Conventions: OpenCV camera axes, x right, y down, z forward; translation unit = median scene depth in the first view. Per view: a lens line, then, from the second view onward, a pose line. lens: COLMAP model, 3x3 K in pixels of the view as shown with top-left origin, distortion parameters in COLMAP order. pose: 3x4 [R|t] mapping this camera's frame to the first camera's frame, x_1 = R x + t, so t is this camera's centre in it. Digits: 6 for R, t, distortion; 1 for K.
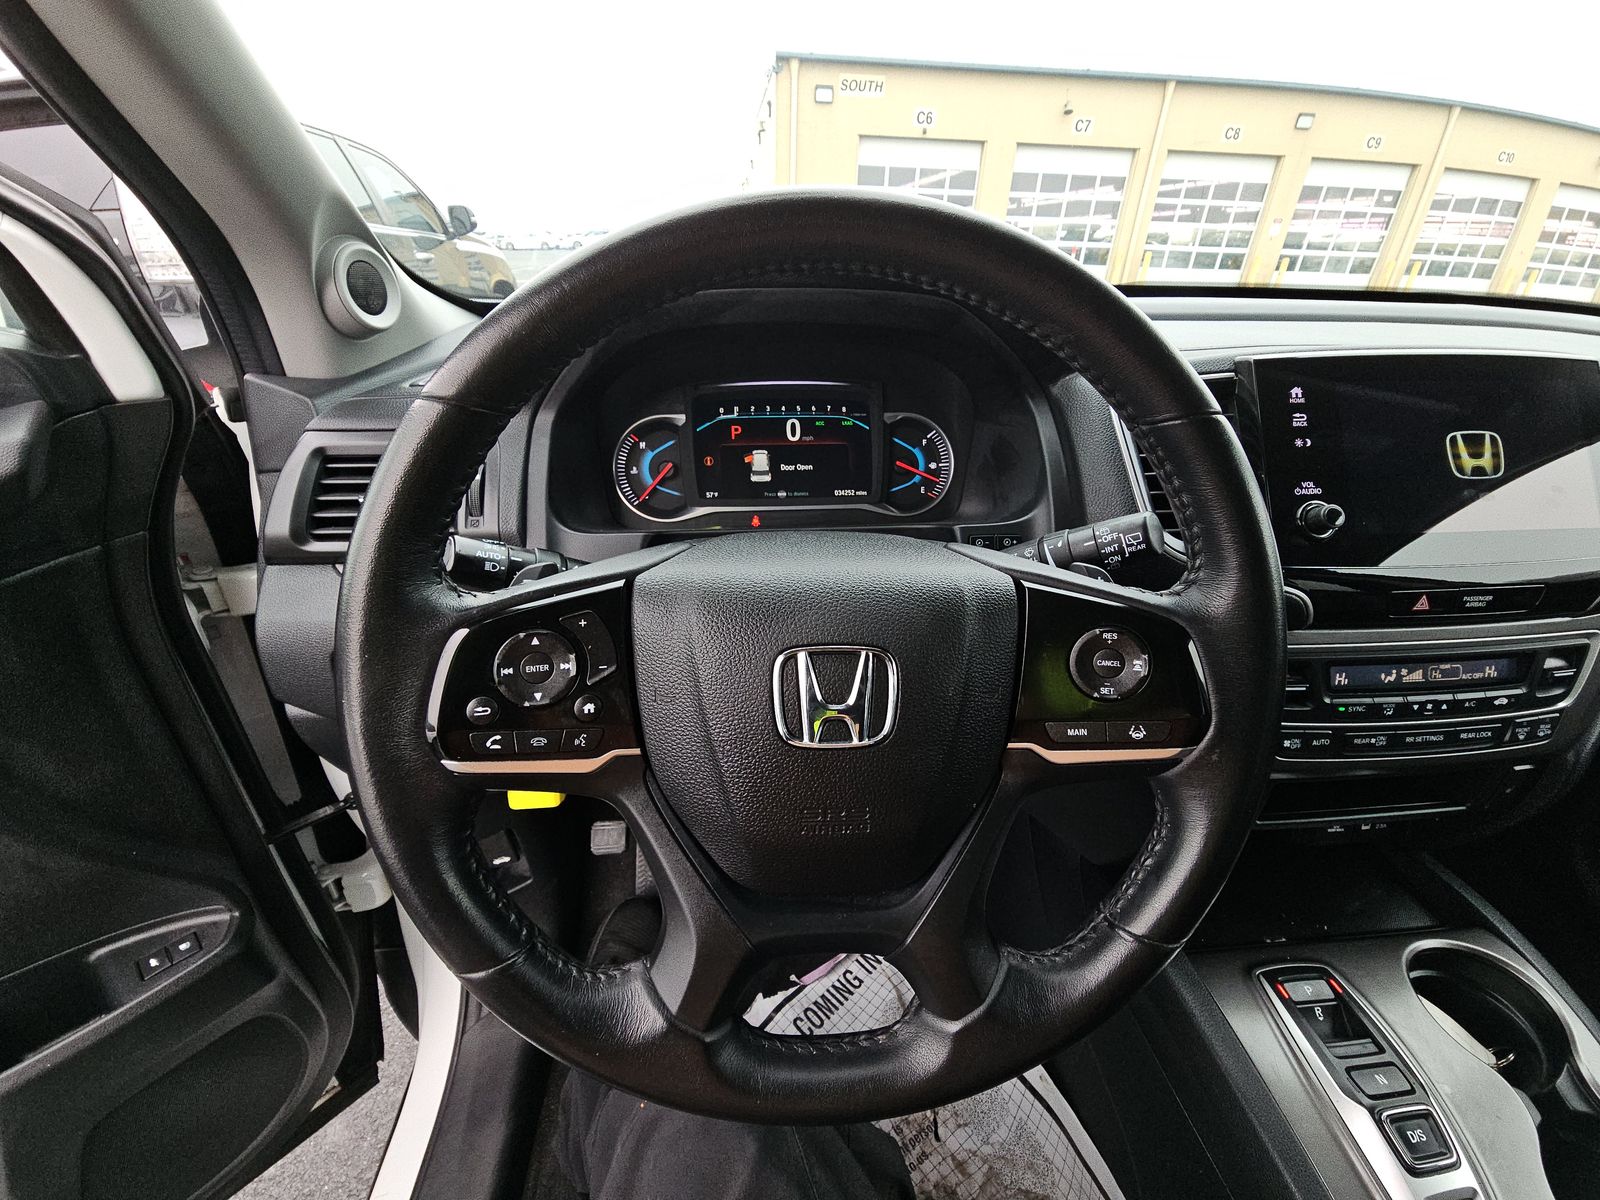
lens RADIAL K [[643.9, 0, 789.3], [0, 643.9, 595.2], [0, 0, 1]] dist [0.001131, 0.000132]
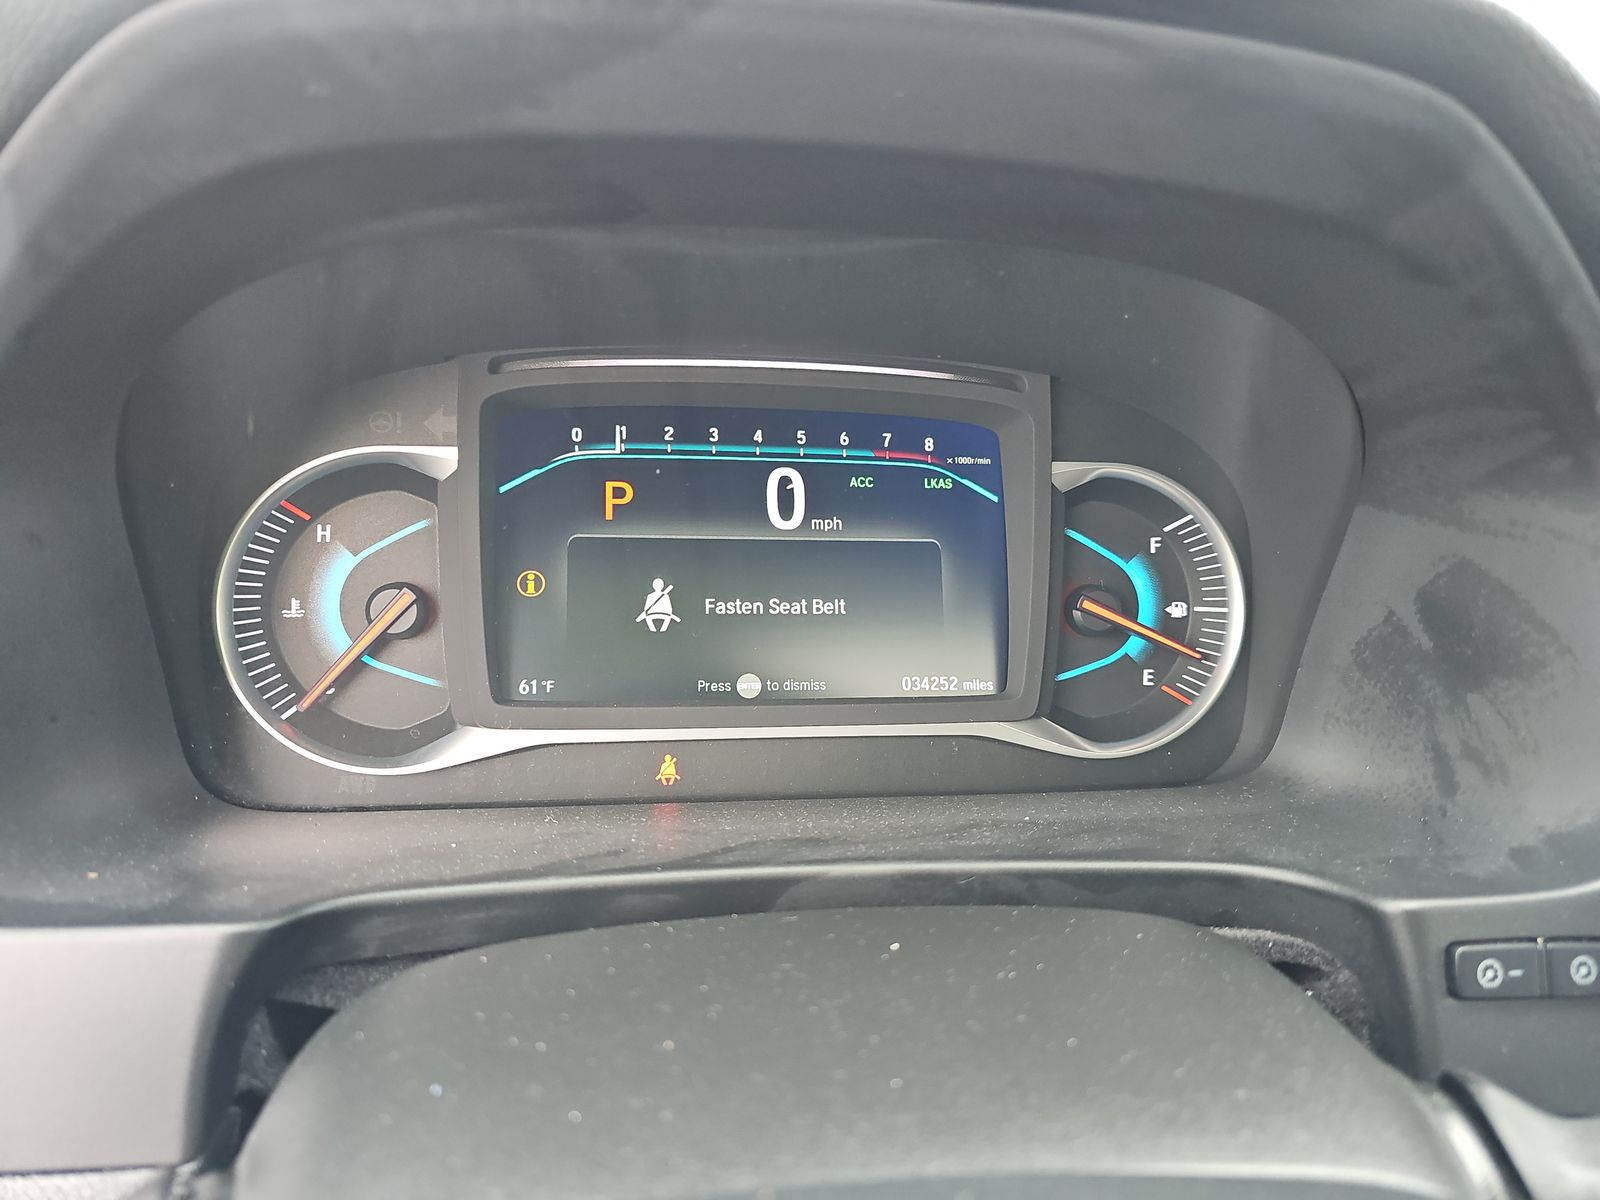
lens RADIAL K [[1066.7, 0, 805.1], [0, 1066.7, 604.5], [0, 0, 1]] dist [0.040094, -0.000197]
pose [[0.996869, 0.026544, 0.074477, -0.024699], [-0.020215, 0.996220, -0.084485, -0.152747], [-0.076438, 0.082715, 0.993638, 0.437864]]
